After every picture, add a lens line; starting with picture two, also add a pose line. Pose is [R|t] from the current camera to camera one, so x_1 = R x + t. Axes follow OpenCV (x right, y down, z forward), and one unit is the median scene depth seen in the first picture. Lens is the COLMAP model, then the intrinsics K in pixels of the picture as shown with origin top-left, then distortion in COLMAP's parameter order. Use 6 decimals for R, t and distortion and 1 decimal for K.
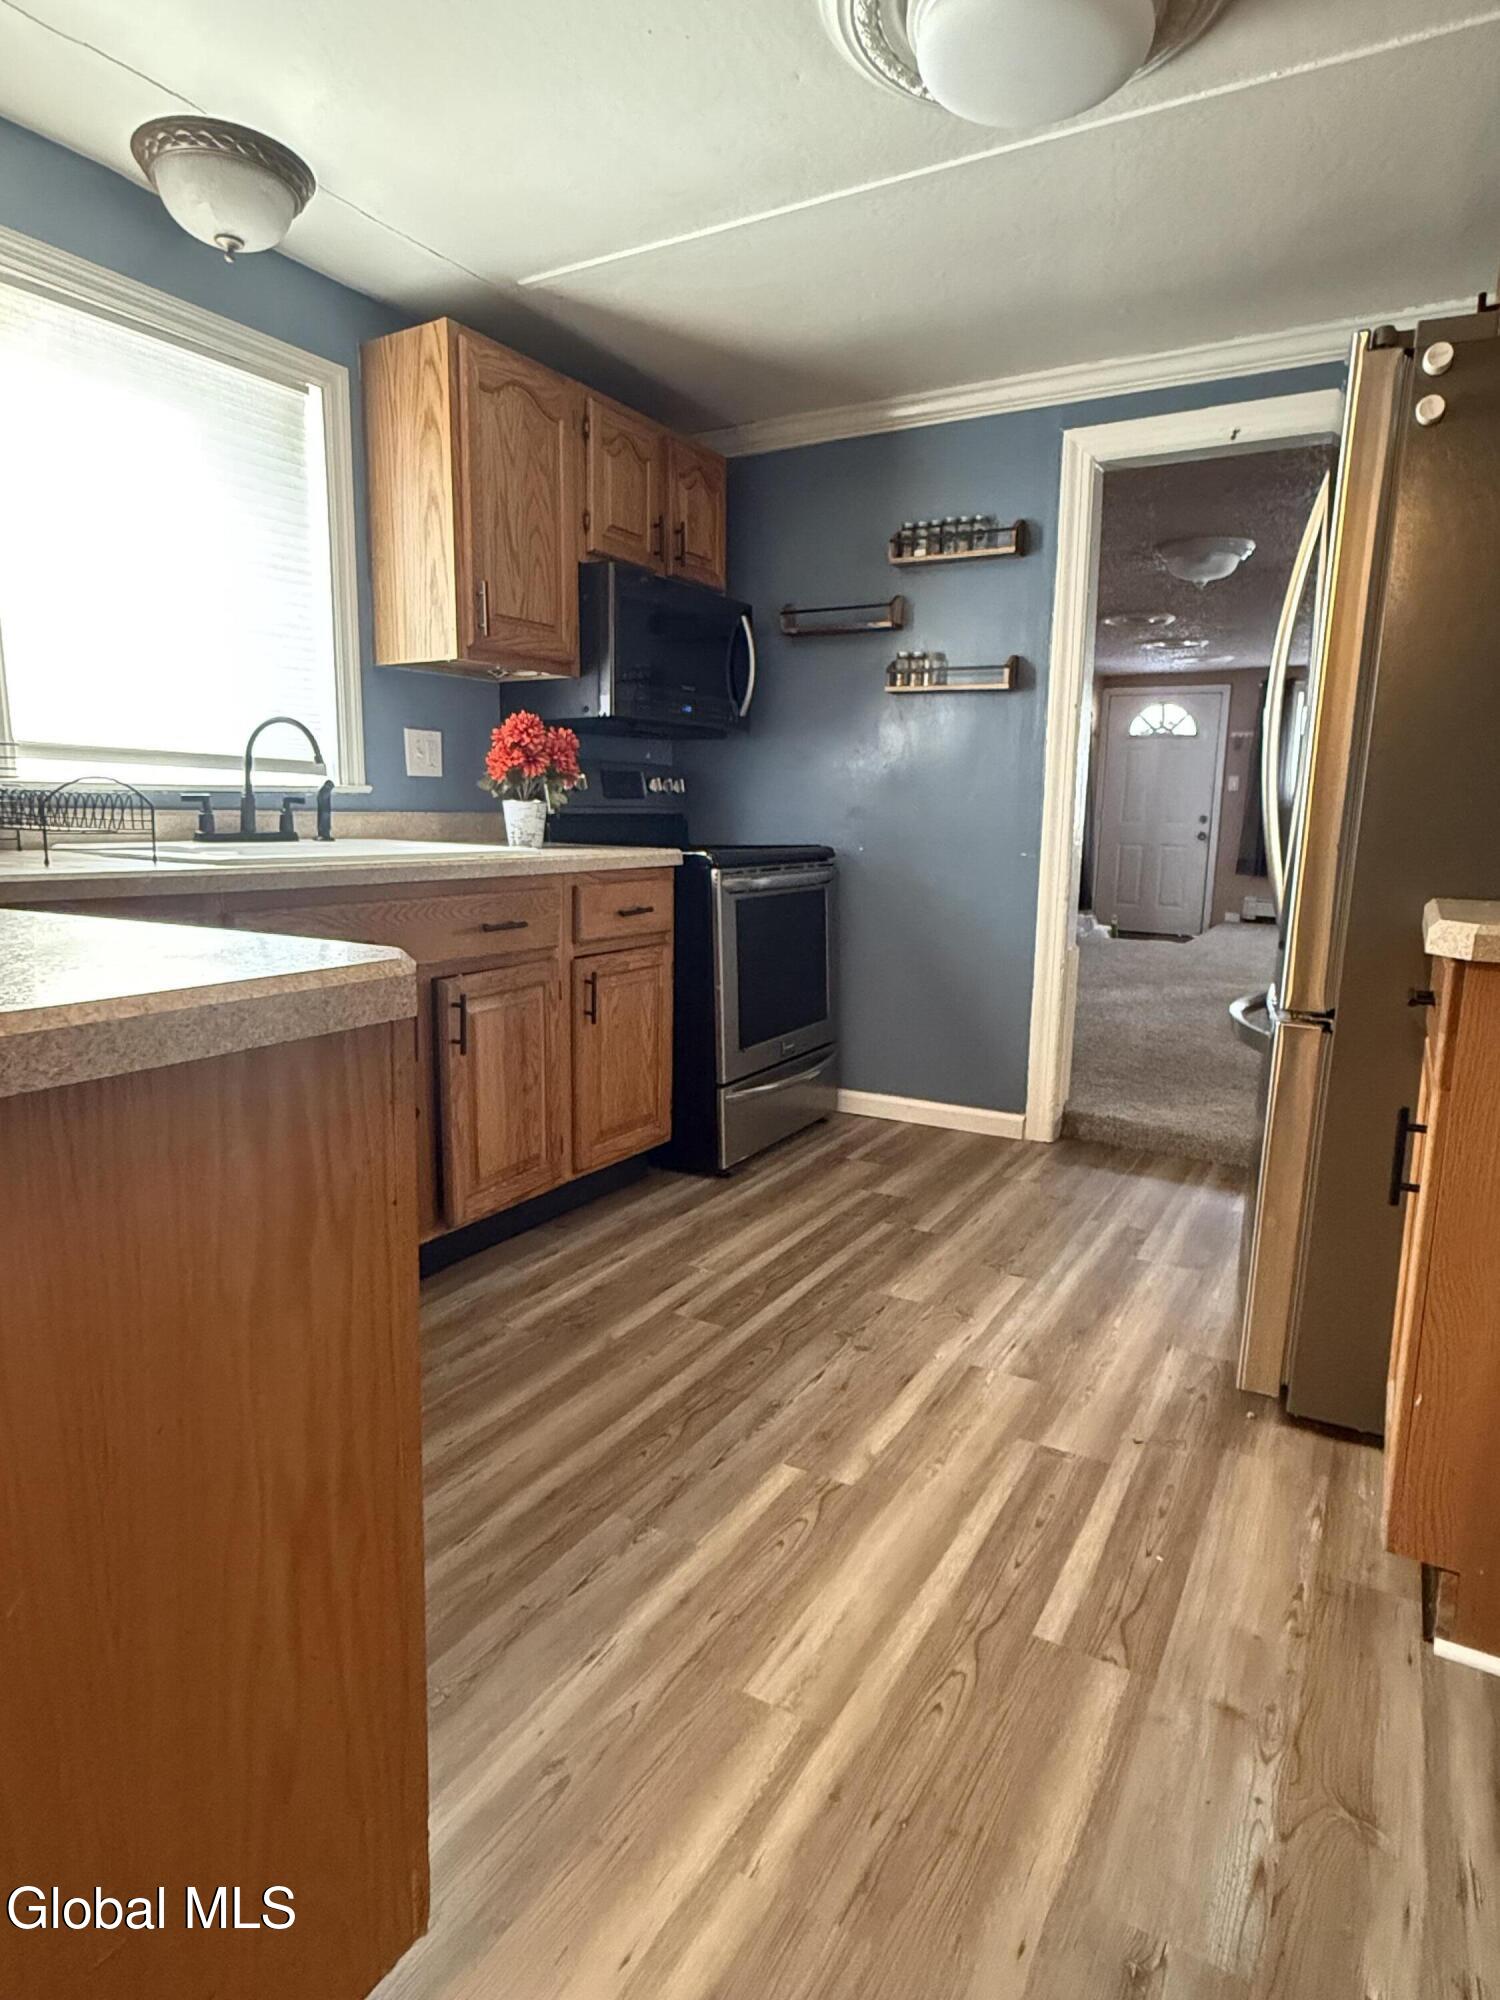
lens RADIAL K [[1140.4, 0, 753.0], [0, 1140.4, 1004.4], [0, 0, 1]] dist [-0.001843, -0.001207]
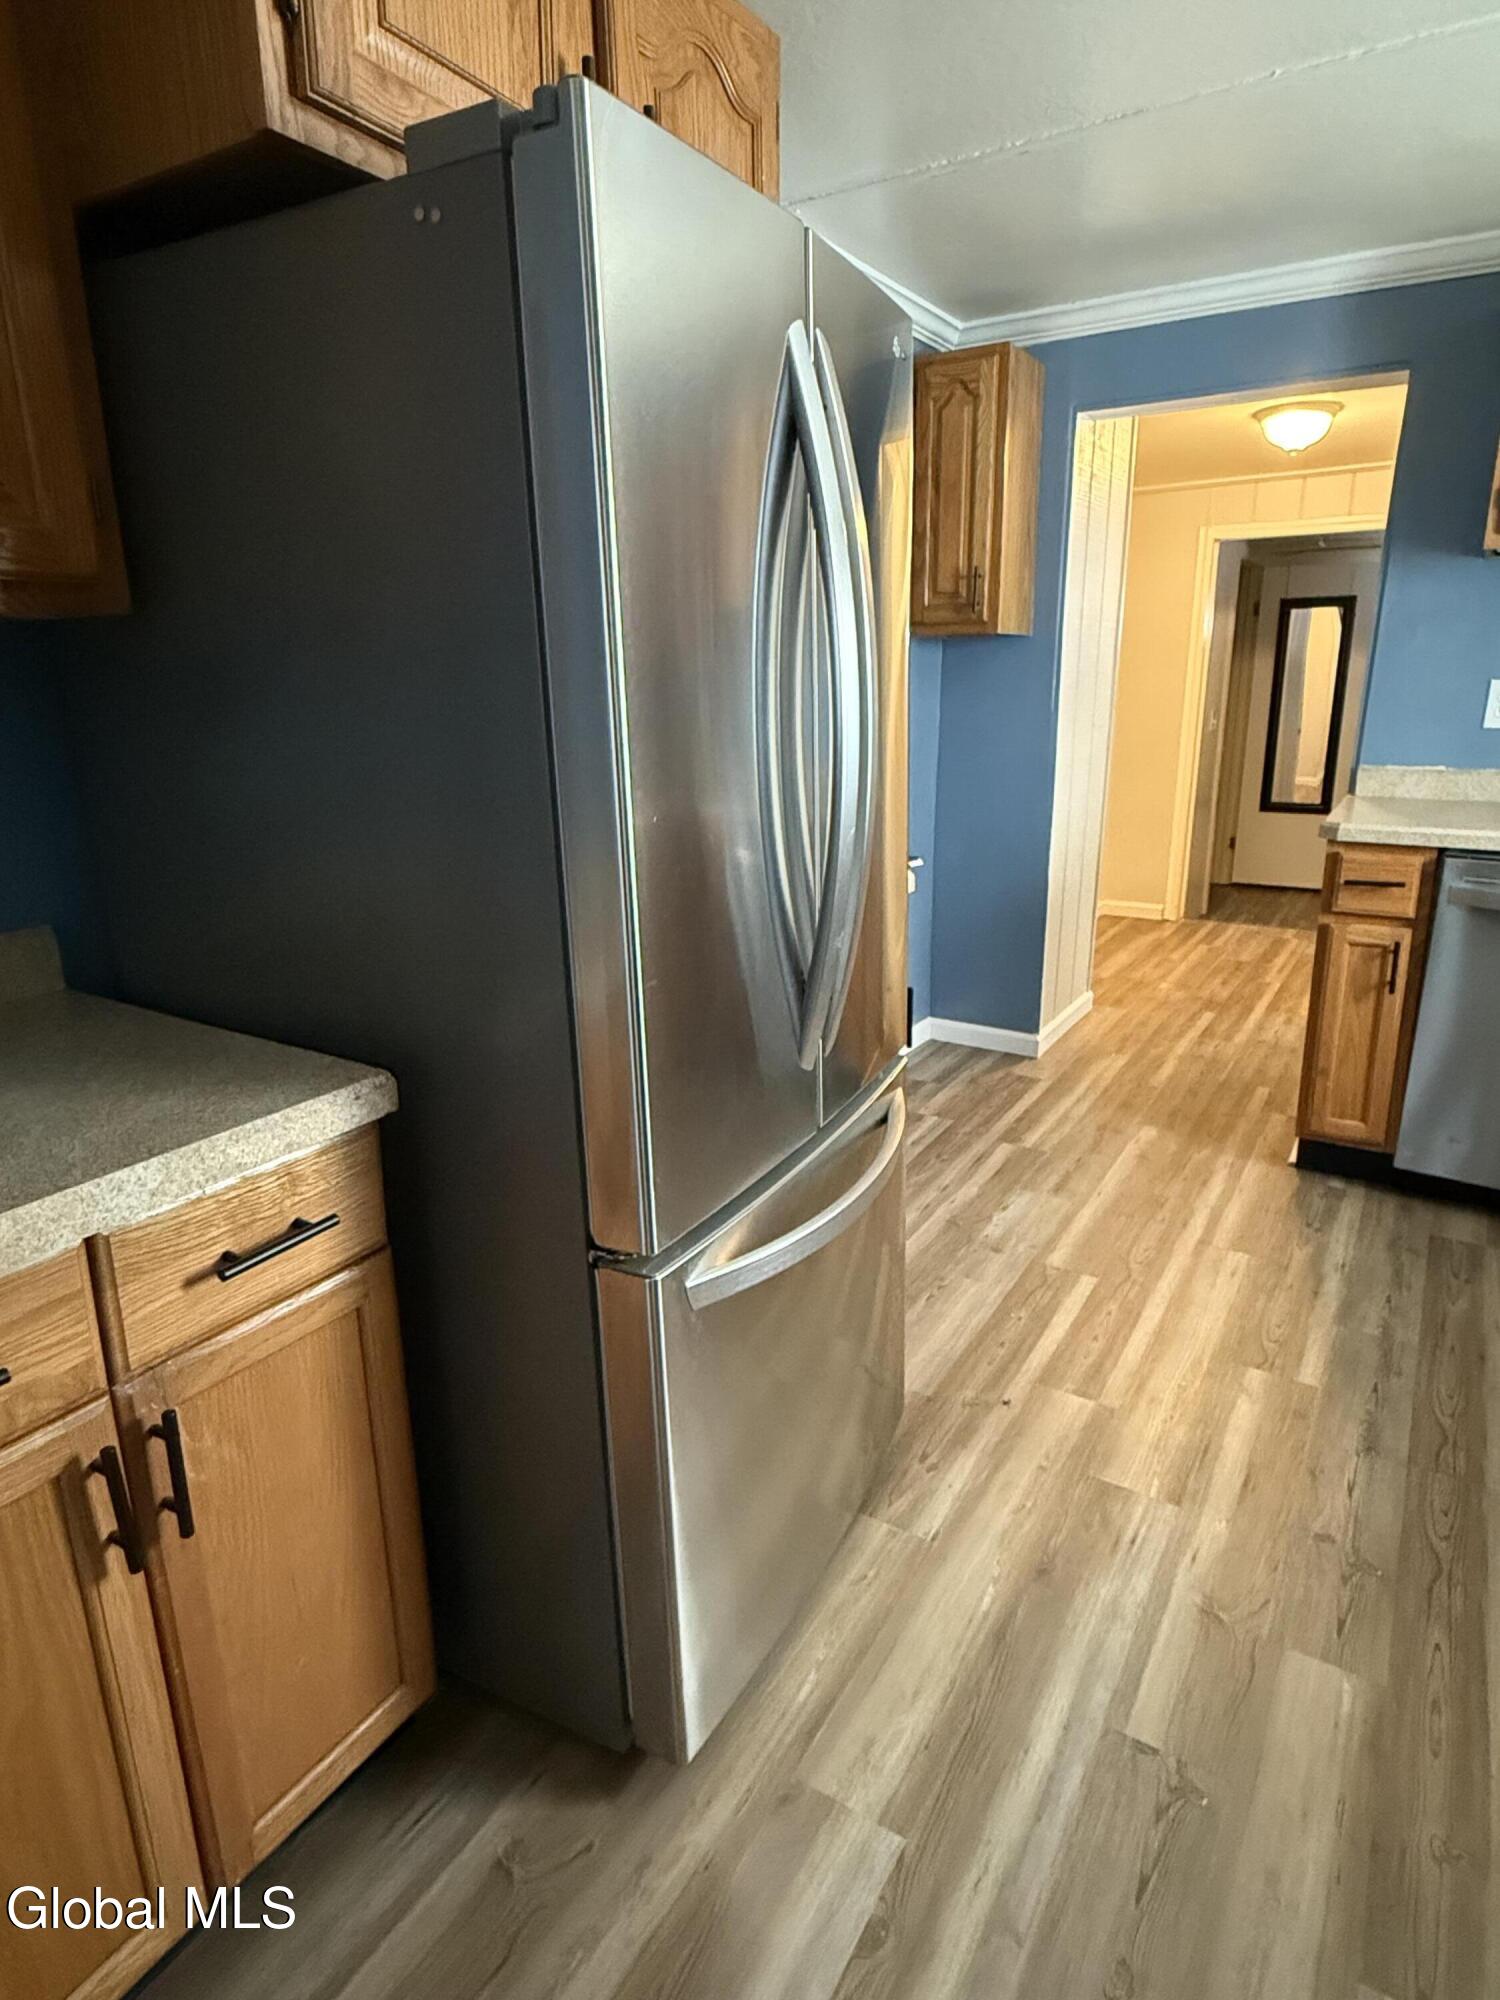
lens RADIAL K [[1140.4, 0, 750.6], [0, 1140.4, 996.1], [0, 0, 1]] dist [-0.001843, -0.001207]
pose [[-0.999548, -0.008766, 0.028741, 0.438972], [0.004558, 0.901201, 0.433378, -0.353618], [-0.029700, 0.433314, -0.900754, 1.443654]]
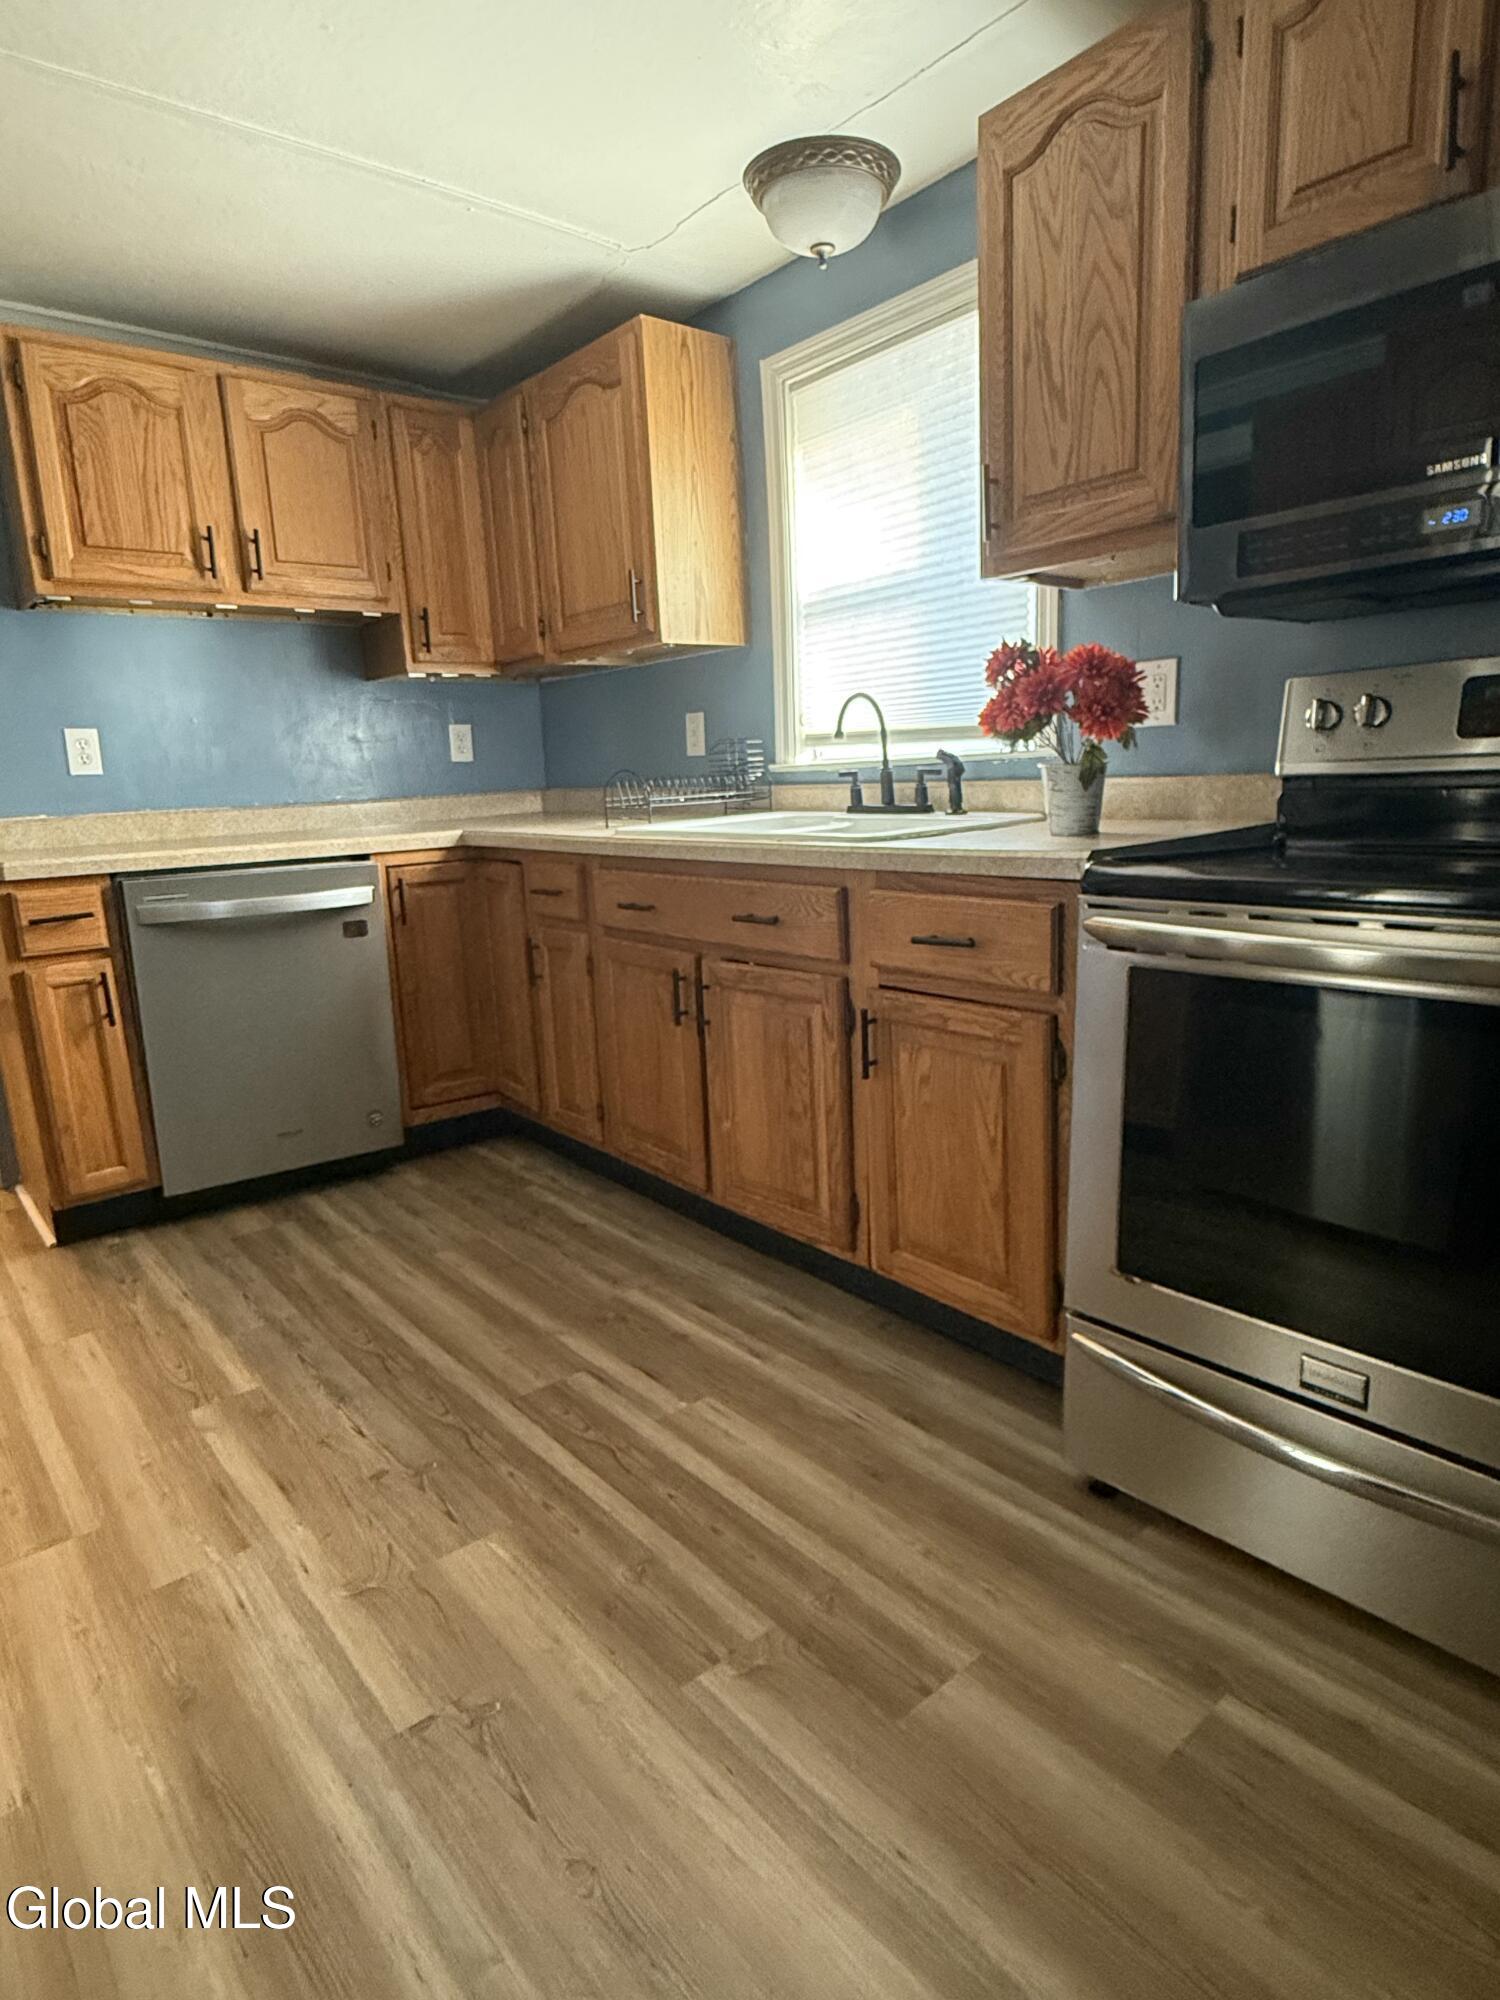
lens RADIAL K [[1140.4, 0, 750.8], [0, 1140.4, 1001.0], [0, 0, 1]] dist [-0.001843, -0.001207]
pose [[-0.350473, 0.186195, -0.917878, 0.628457], [-0.120455, 0.962939, 0.241329, -0.227828], [0.928795, 0.195142, -0.315056, 1.324186]]
